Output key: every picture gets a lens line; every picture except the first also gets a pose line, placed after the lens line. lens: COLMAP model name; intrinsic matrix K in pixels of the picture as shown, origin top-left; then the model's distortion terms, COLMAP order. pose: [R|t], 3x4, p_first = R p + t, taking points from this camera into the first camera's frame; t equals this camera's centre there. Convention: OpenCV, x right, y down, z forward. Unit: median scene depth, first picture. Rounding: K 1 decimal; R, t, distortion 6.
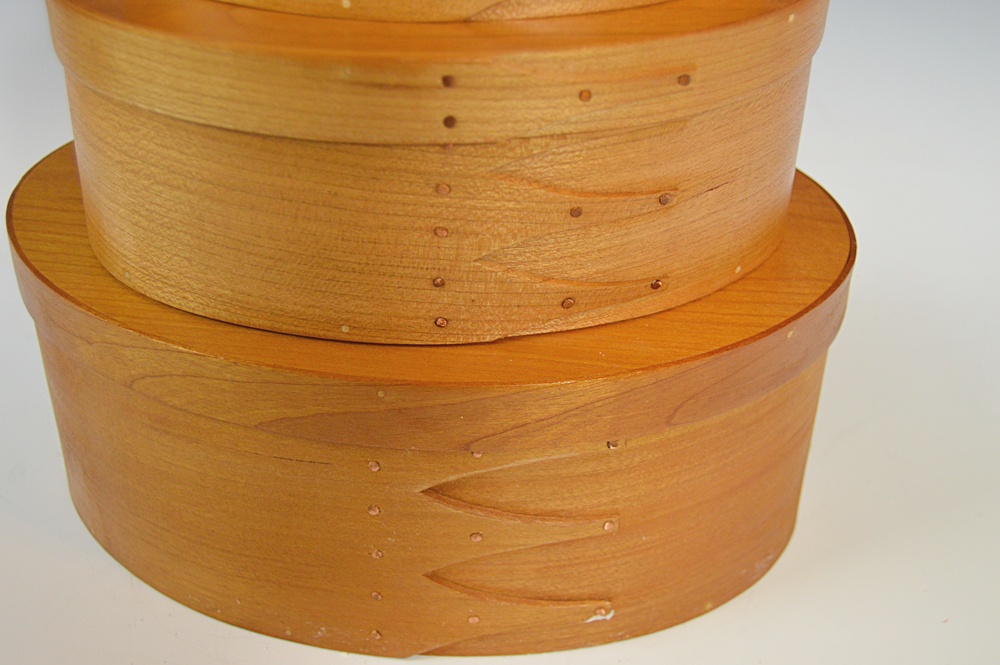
lens RADIAL K [[1555.5, 0, 500.0], [0, 1555.5, 332.5], [0, 0, 1]] dist [0.000115, 0.050728]
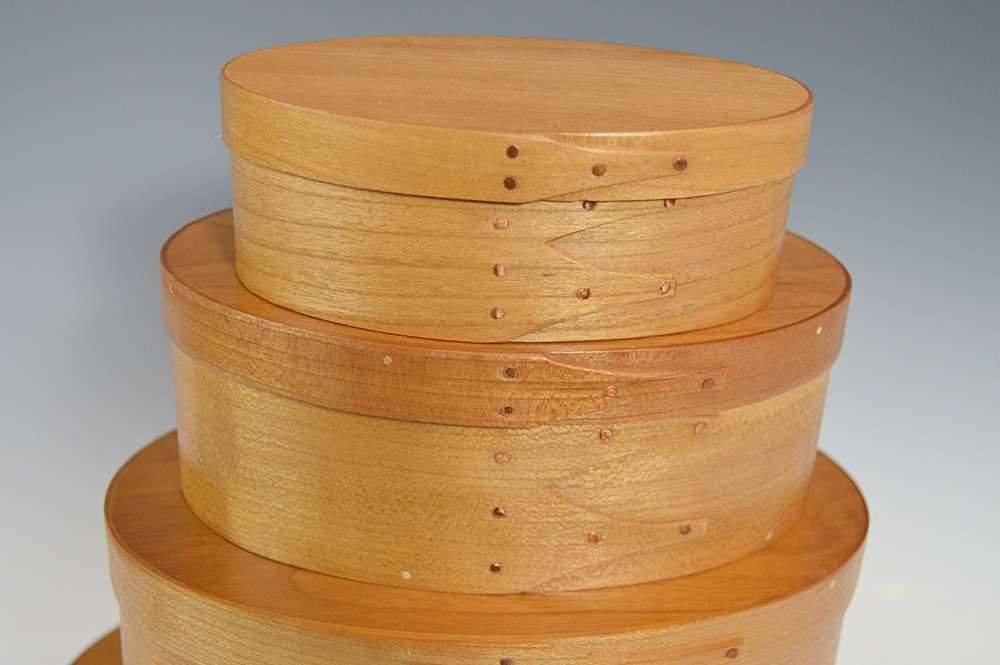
lens RADIAL K [[1555.5, 0, 500.0], [0, 1555.5, 332.5], [0, 0, 1]] dist [0.000115, 0.050728]
pose [[0.999572, 0.022616, 0.018534, -0.058608], [-0.019360, 0.986906, -0.160128, -0.203131], [-0.021913, 0.159700, 0.986922, -0.045319]]
